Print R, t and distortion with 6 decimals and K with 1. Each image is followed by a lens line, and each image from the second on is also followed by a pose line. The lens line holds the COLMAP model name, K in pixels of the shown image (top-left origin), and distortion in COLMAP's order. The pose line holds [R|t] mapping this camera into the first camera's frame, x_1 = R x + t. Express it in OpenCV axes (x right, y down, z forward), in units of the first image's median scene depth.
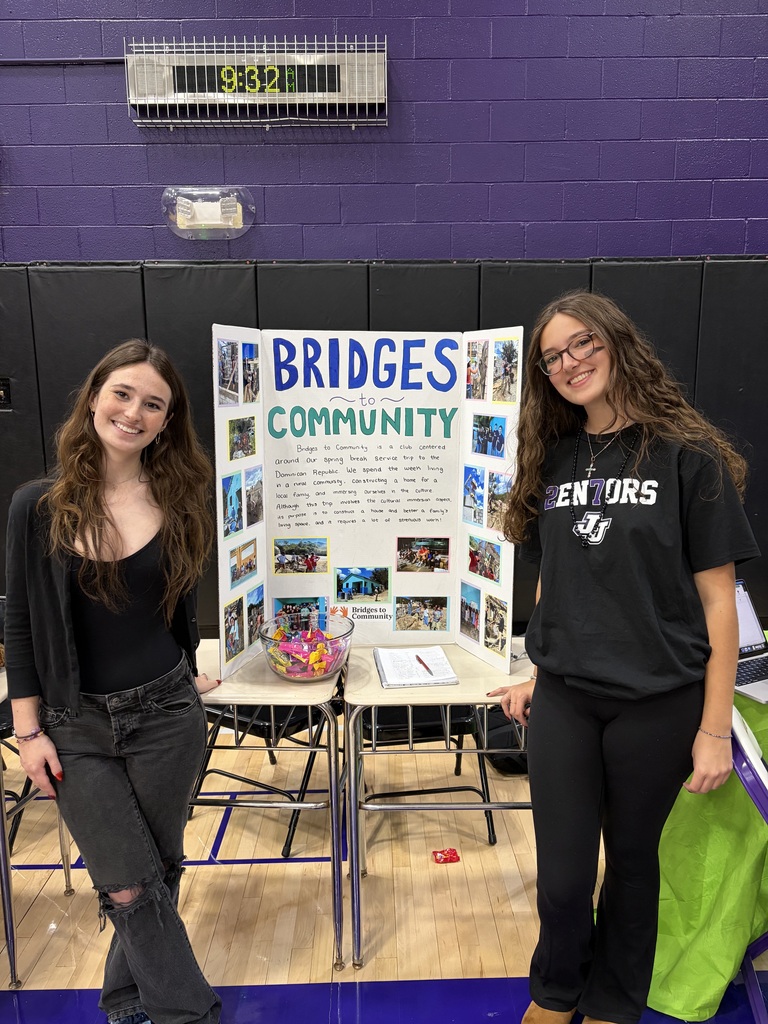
lens RADIAL K [[796.8, 0, 384.0], [0, 796.8, 512.0], [0, 0, 1]] dist [0.008016, 0.001229]
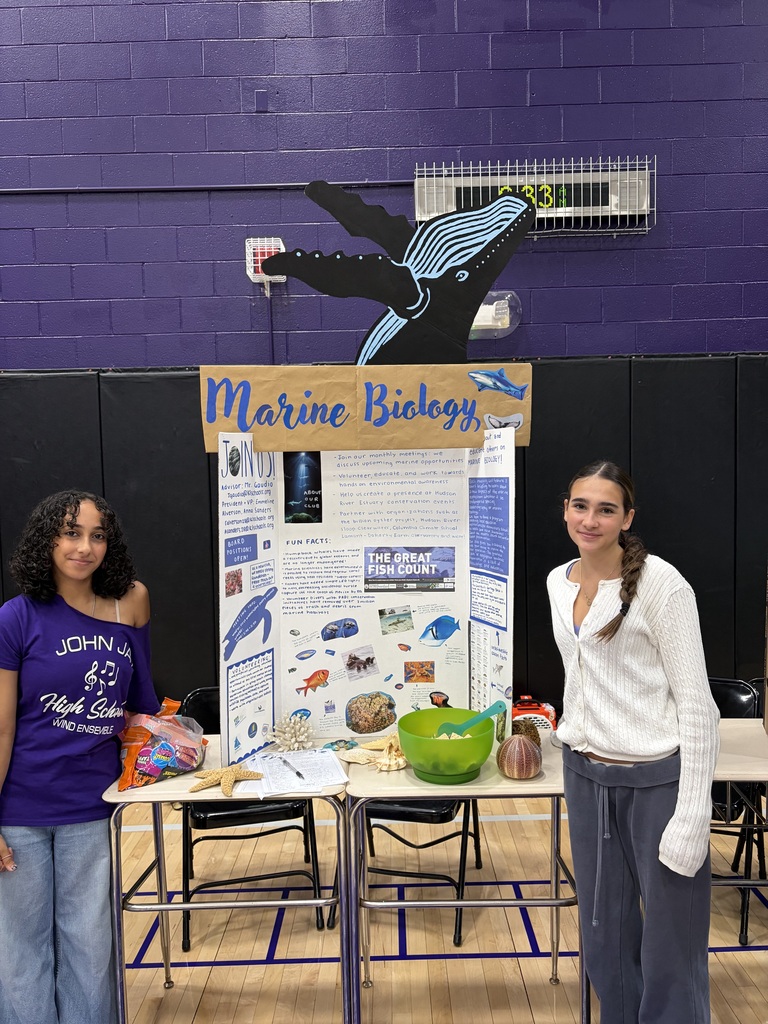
lens RADIAL K [[774.5, 0, 384.0], [0, 774.5, 512.0], [0, 0, 1]] dist [-0.003001, 0.000379]
pose [[0.999522, -0.013913, -0.027595, -0.328978], [0.010666, 0.993362, -0.114532, 0.006099], [0.029005, 0.114183, 0.993036, -0.007715]]
